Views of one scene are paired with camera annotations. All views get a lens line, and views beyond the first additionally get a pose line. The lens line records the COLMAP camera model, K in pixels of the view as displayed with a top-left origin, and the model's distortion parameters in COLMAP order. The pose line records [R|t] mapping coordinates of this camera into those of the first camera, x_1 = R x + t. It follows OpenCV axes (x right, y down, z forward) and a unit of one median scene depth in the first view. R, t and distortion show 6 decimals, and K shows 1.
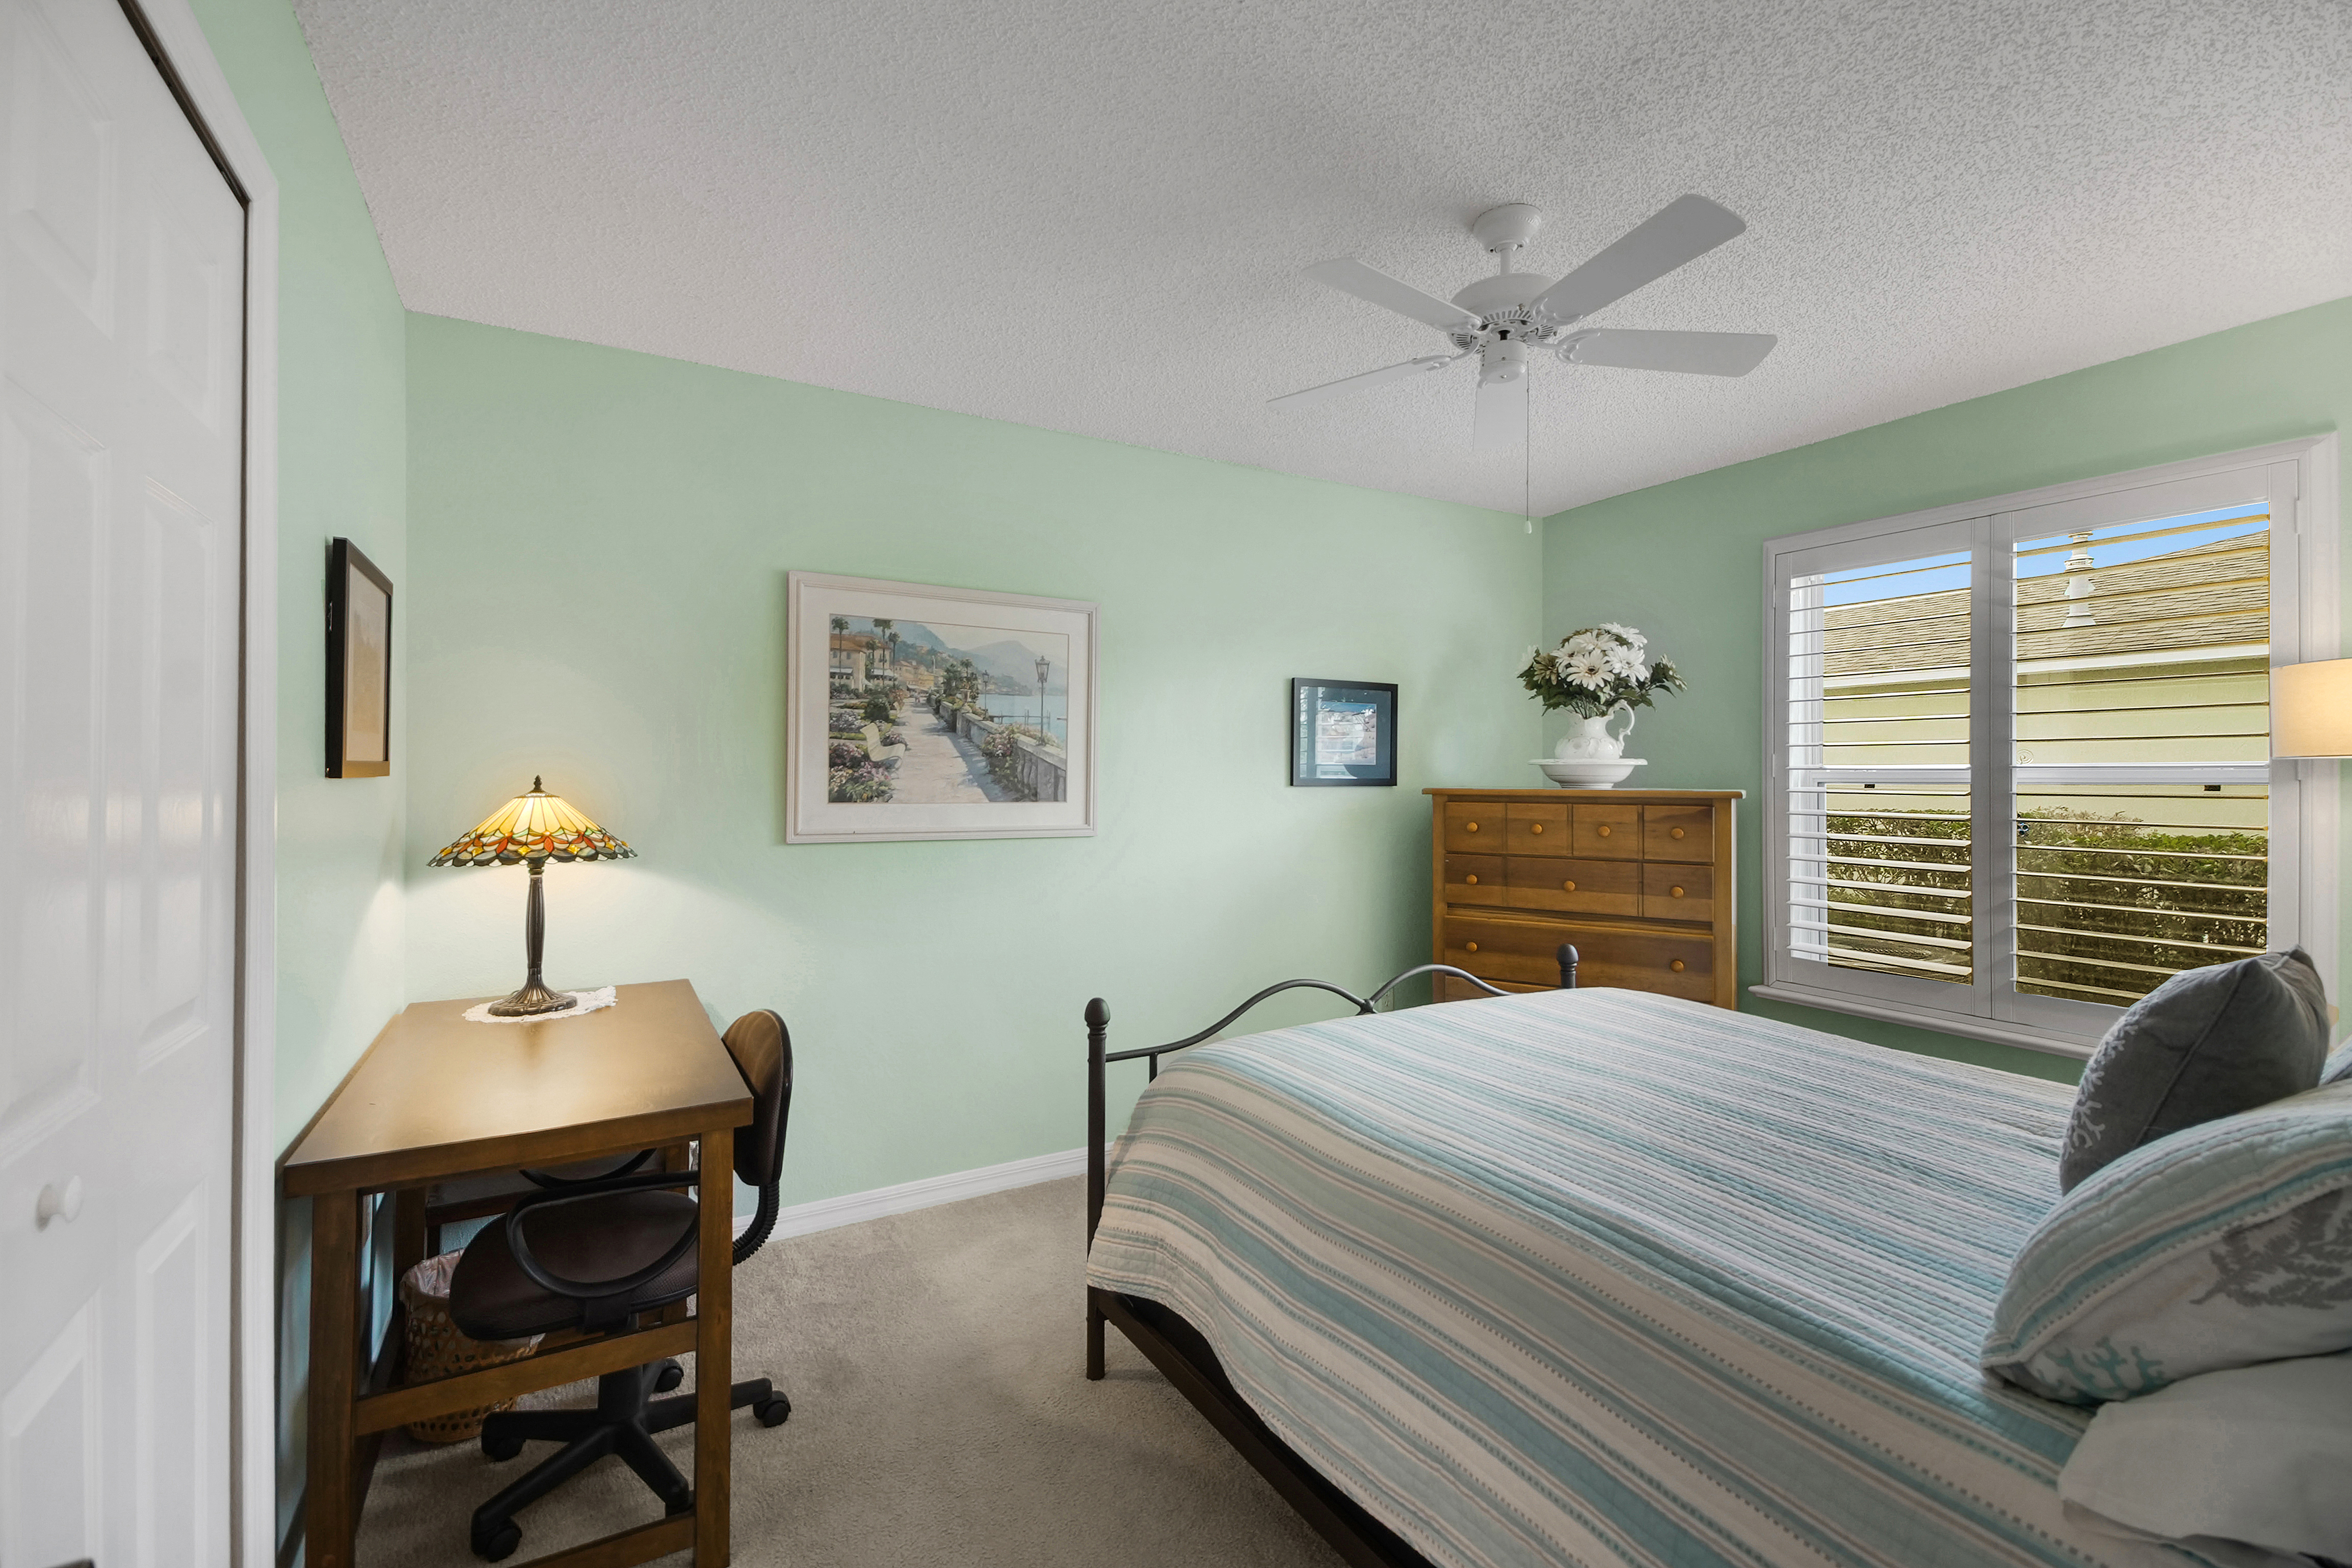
lens RADIAL K [[1050.2, 0, 1162.5], [0, 1050.2, 782.4], [0, 0, 1]] dist [0.031414, -0.001006]
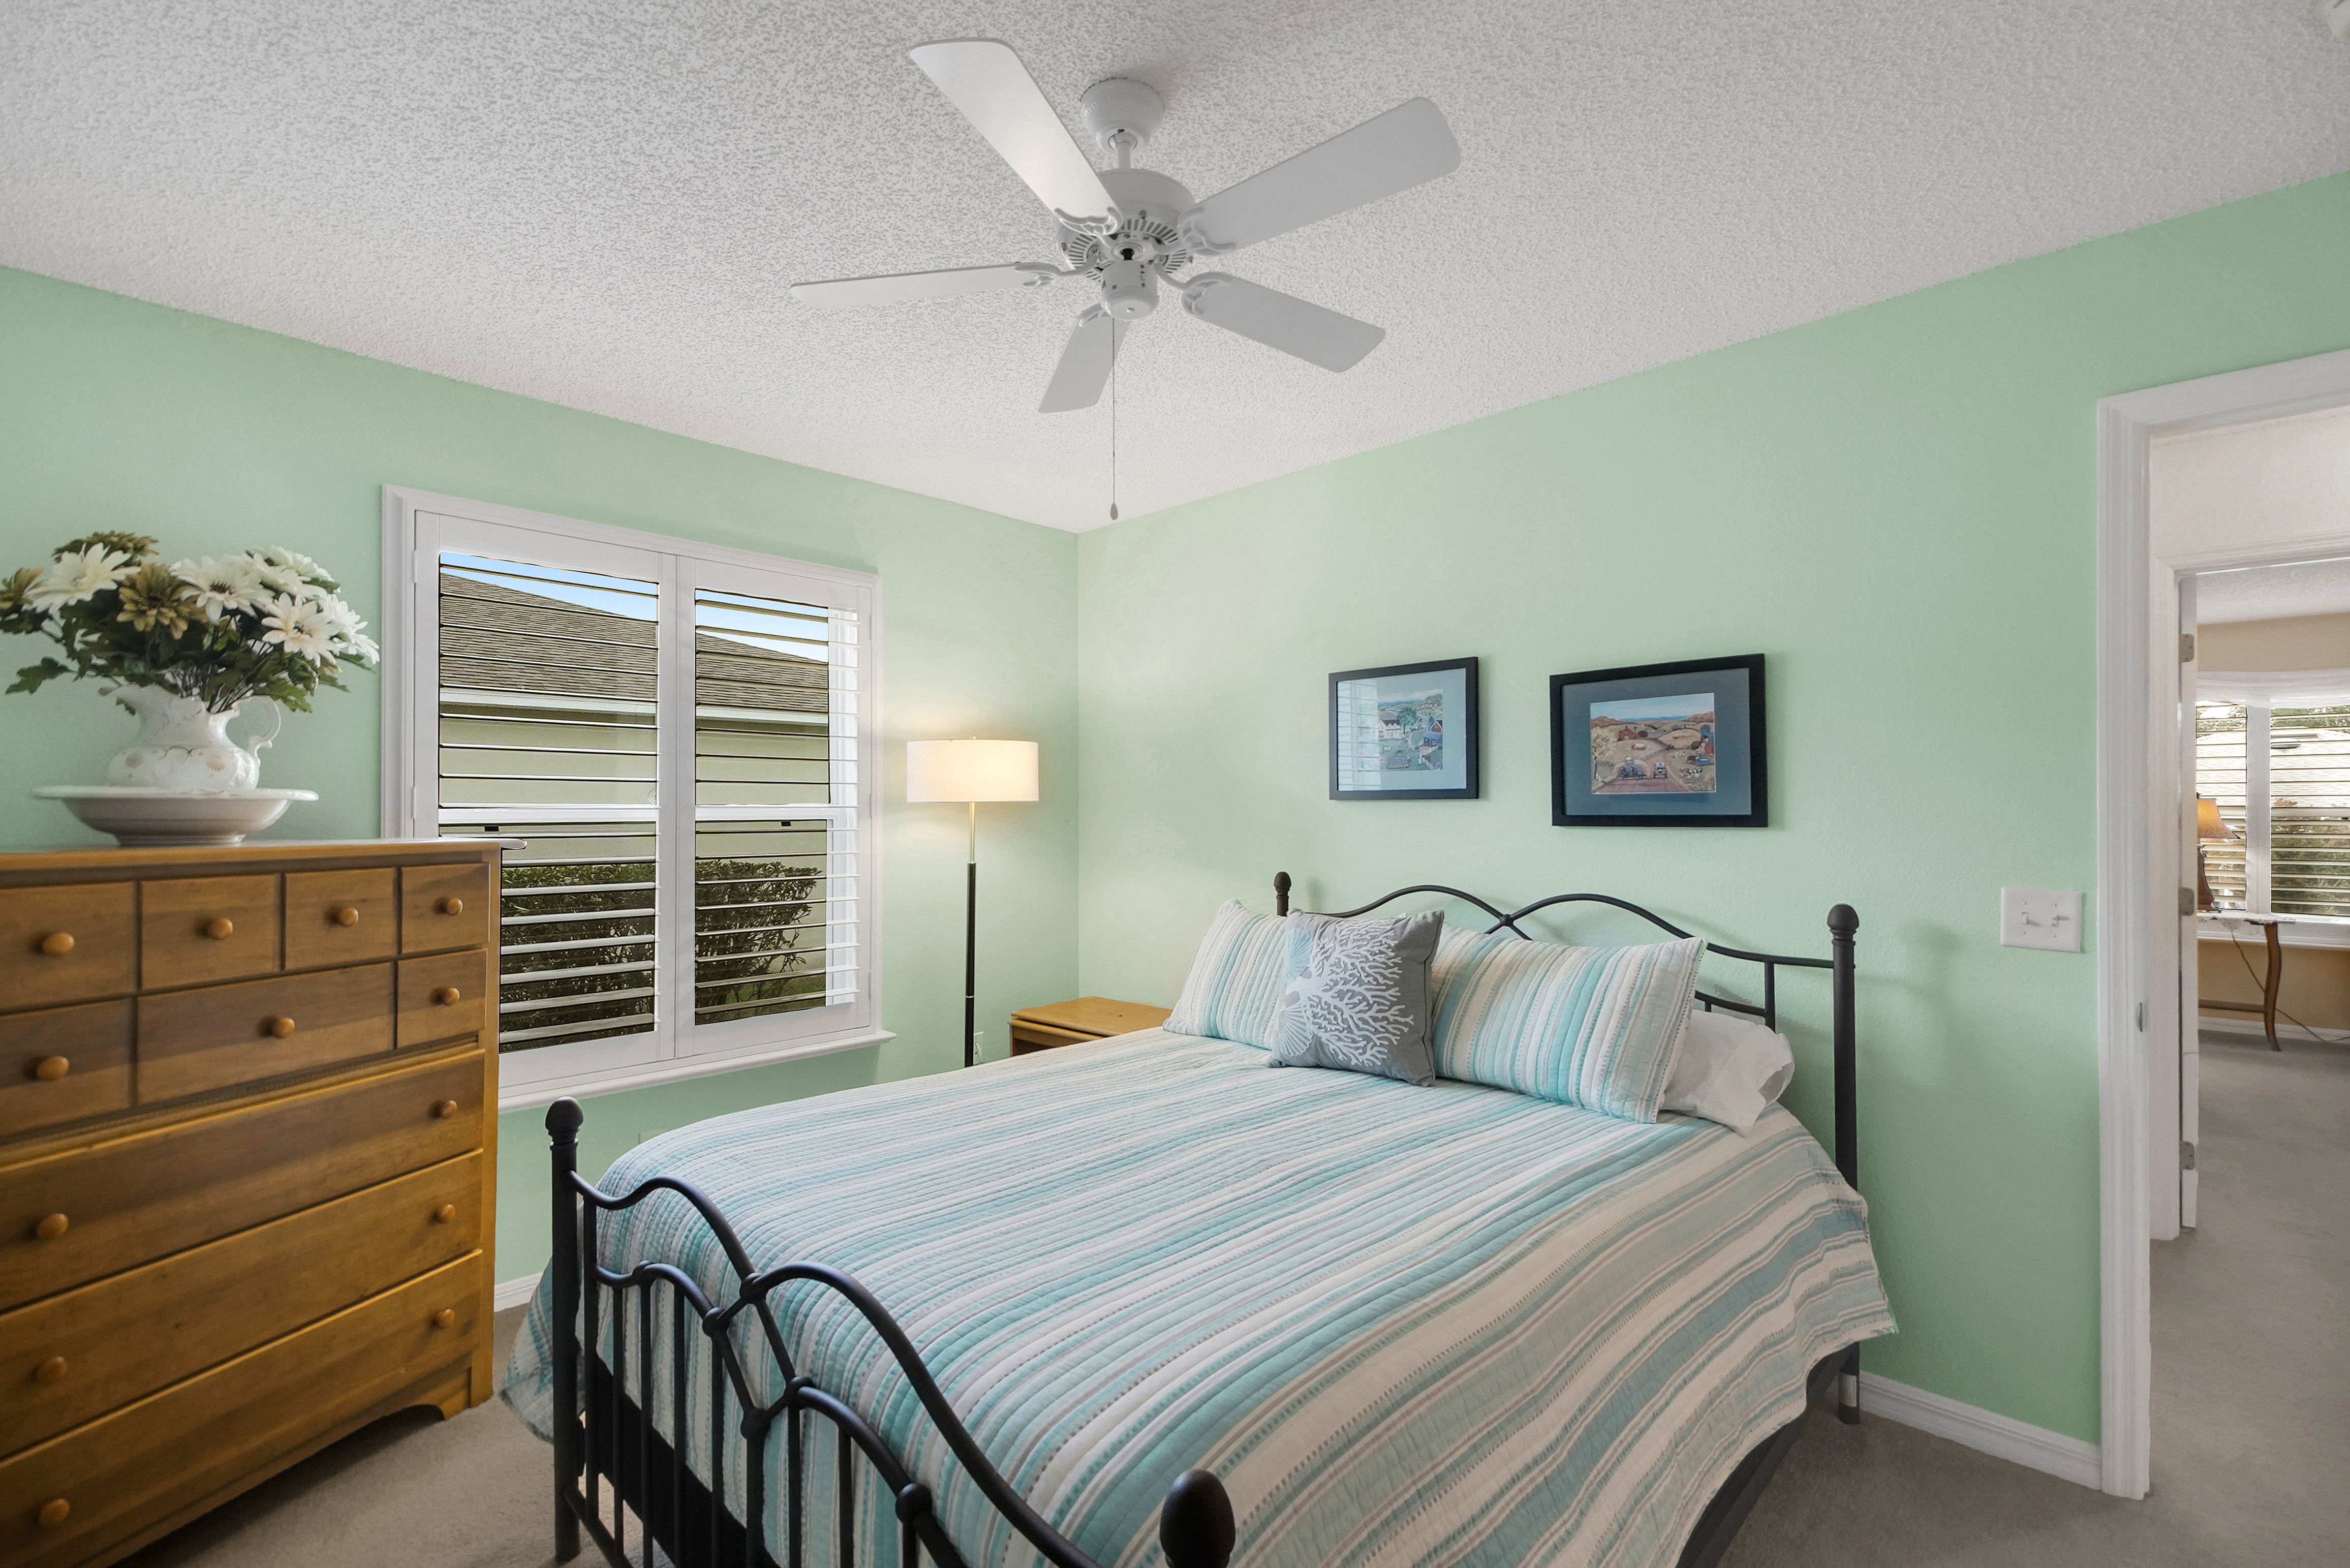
lens RADIAL K [[1049.5, 0, 1169.8], [0, 1049.5, 803.1], [0, 0, 1]] dist [0.031414, -0.001006]
pose [[-0.276195, 0.002409, 0.961099, -0.288309], [0.007218, 0.999974, -0.000432, -0.012817], [-0.961075, 0.006817, -0.276205, 0.796167]]
